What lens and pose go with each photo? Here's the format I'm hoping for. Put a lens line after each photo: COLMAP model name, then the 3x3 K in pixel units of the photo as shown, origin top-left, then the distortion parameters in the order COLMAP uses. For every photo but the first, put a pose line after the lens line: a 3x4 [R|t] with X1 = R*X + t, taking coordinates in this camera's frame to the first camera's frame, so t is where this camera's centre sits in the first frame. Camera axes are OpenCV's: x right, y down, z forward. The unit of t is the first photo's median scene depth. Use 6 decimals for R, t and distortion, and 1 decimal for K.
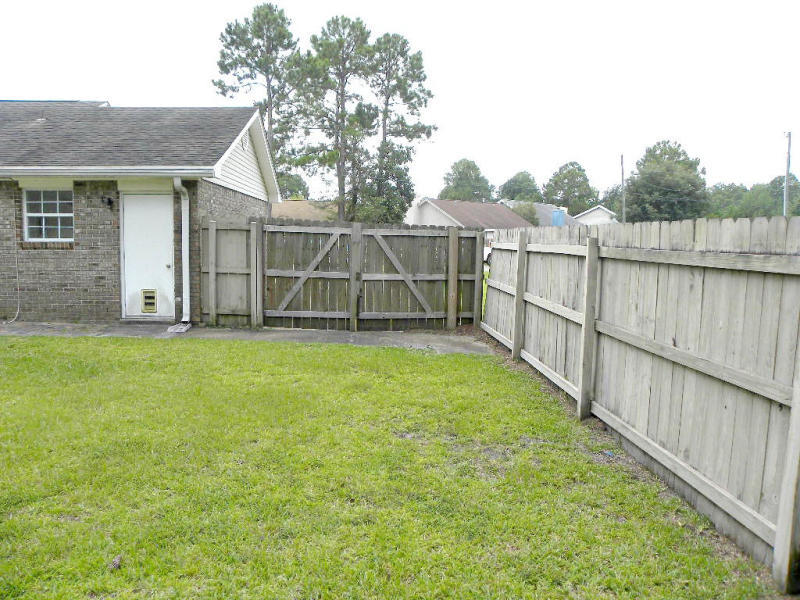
lens RADIAL K [[602.6, 0, 400.0], [0, 602.6, 300.0], [0, 0, 1]] dist [-0.178603, 0.139557]
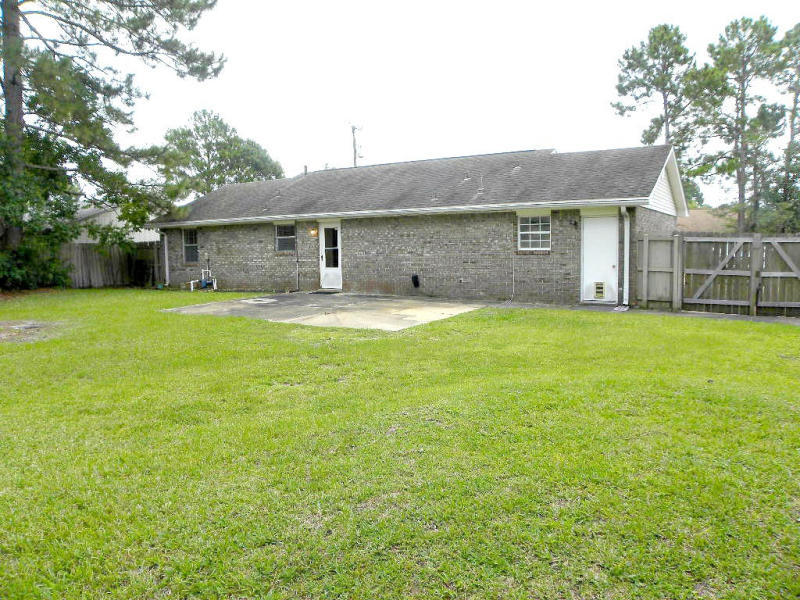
lens RADIAL K [[602.6, 0, 400.0], [0, 602.6, 300.0], [0, 0, 1]] dist [-0.178603, 0.139557]
pose [[0.808343, 0.023358, -0.588248, 0.009014], [-0.032210, 0.999471, -0.004575, 0.011667], [0.587830, 0.022646, 0.808667, -0.115594]]
